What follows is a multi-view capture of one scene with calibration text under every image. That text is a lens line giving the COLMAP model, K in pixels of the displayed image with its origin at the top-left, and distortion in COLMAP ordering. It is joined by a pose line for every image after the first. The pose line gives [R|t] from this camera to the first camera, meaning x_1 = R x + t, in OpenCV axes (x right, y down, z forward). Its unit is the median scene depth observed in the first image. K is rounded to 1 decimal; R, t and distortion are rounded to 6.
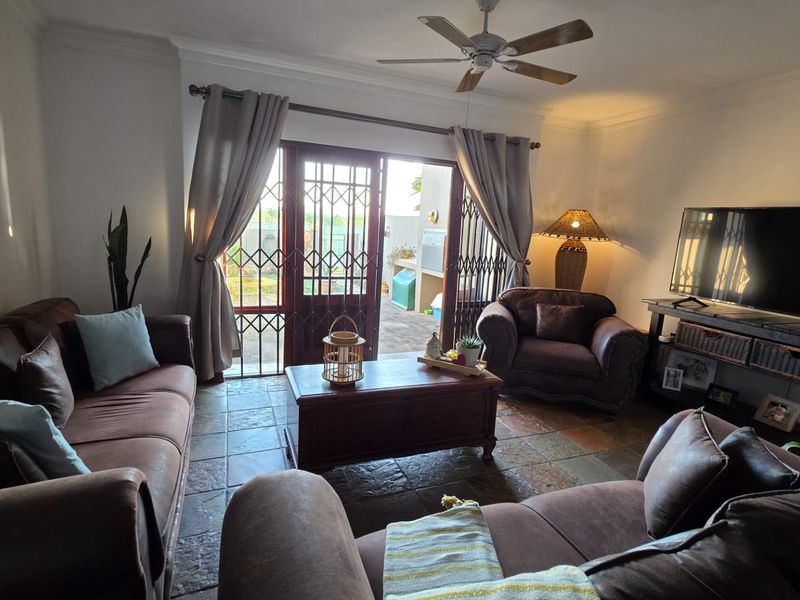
lens RADIAL K [[425.0, 0, 398.6], [0, 425.0, 301.6], [0, 0, 1]] dist [-0.015158, 0.005088]
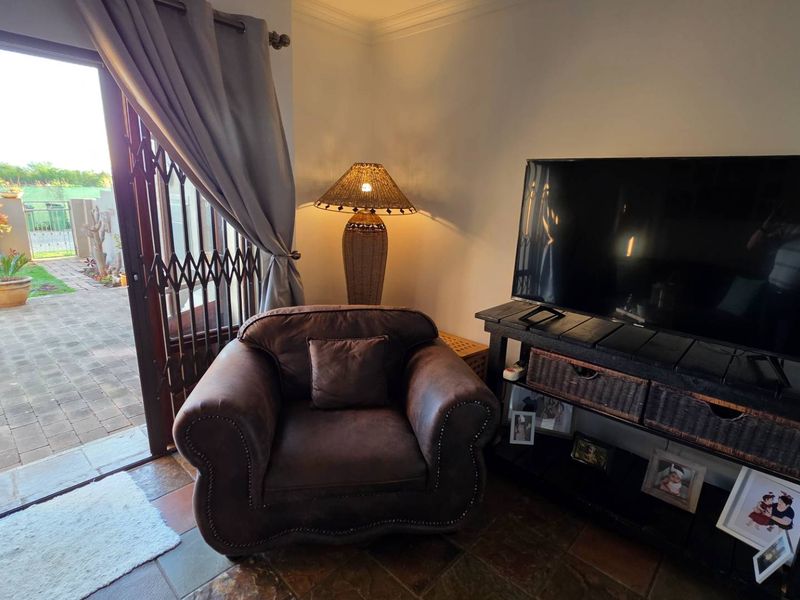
lens RADIAL K [[425.0, 0, 394.8], [0, 425.0, 302.5], [0, 0, 1]] dist [-0.015158, 0.005088]
pose [[0.909201, -0.126562, 0.396656, 0.214653], [0.086487, 0.989309, 0.117419, -0.097241], [-0.407276, -0.072451, 0.910427, 0.460708]]
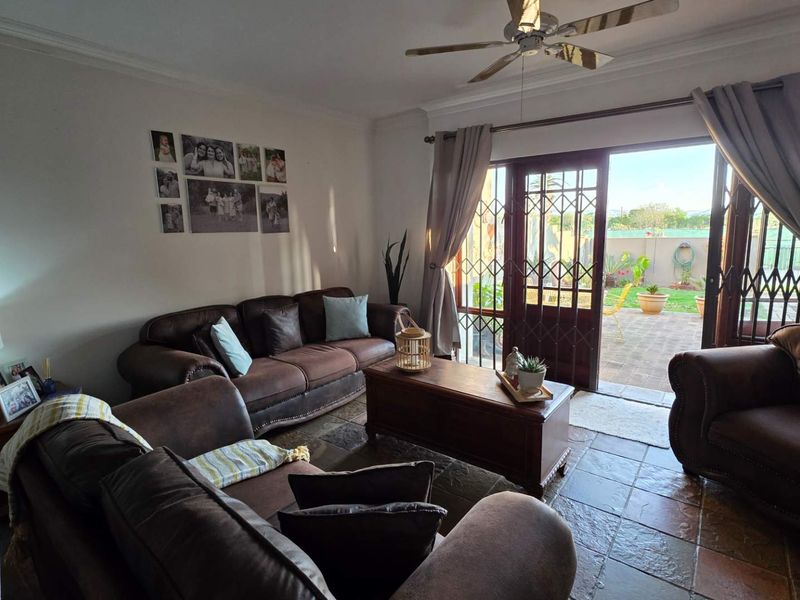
lens RADIAL K [[429.9, 0, 397.3], [0, 429.9, 297.5], [0, 0, 1]] dist [-0.016680, 0.000862]
pose [[0.496226, 0.076002, -0.864860, 0.518367], [-0.112954, 0.993346, 0.022484, -0.018782], [0.860814, 0.086532, 0.501509, 0.214498]]
